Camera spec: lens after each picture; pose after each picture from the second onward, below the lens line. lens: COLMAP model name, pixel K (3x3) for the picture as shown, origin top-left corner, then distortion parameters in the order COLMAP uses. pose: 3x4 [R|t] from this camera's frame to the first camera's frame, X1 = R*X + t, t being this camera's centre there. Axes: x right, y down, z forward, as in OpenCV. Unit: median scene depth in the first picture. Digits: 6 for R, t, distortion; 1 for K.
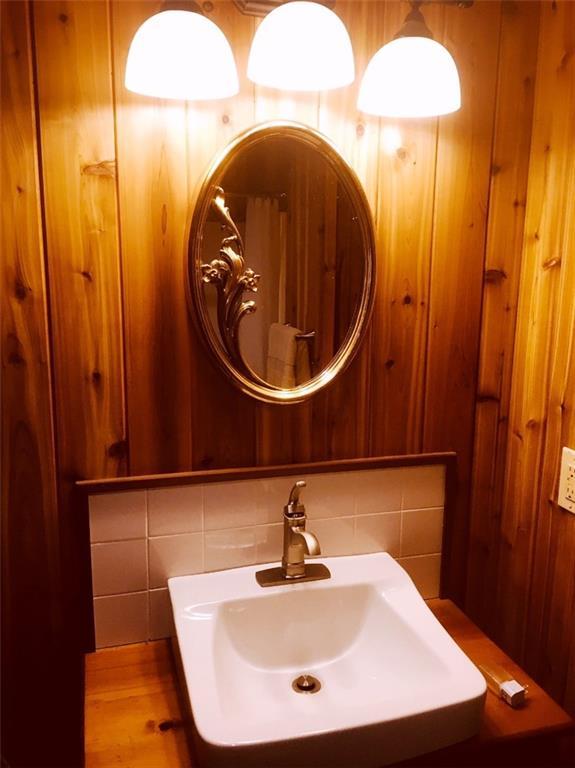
lens RADIAL K [[641.5, 0, 287.5], [0, 641.5, 384.0], [0, 0, 1]] dist [0.073041, -0.133262]
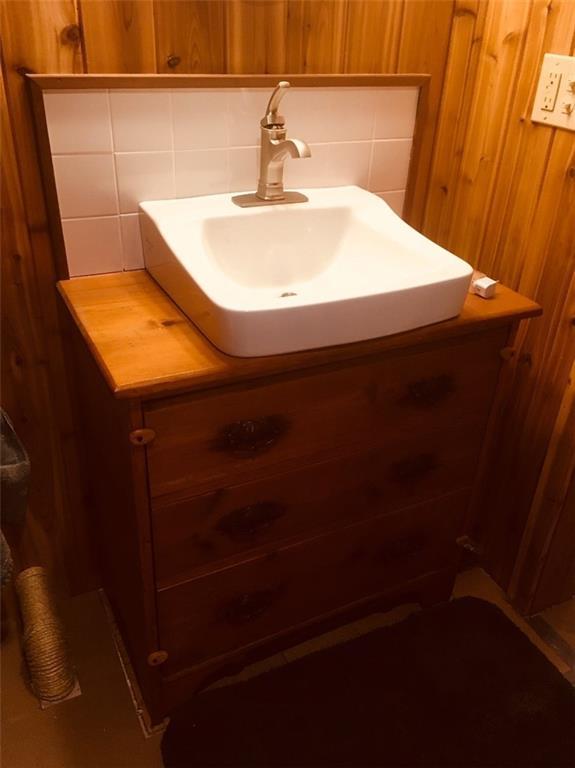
lens RADIAL K [[641.5, 0, 287.5], [0, 641.5, 384.0], [0, 0, 1]] dist [0.073041, -0.133262]
pose [[0.983086, -0.067588, 0.170219, -0.149244], [0.004304, 0.937683, 0.347465, 0.221143], [-0.183096, -0.340855, 0.922114, 0.010419]]
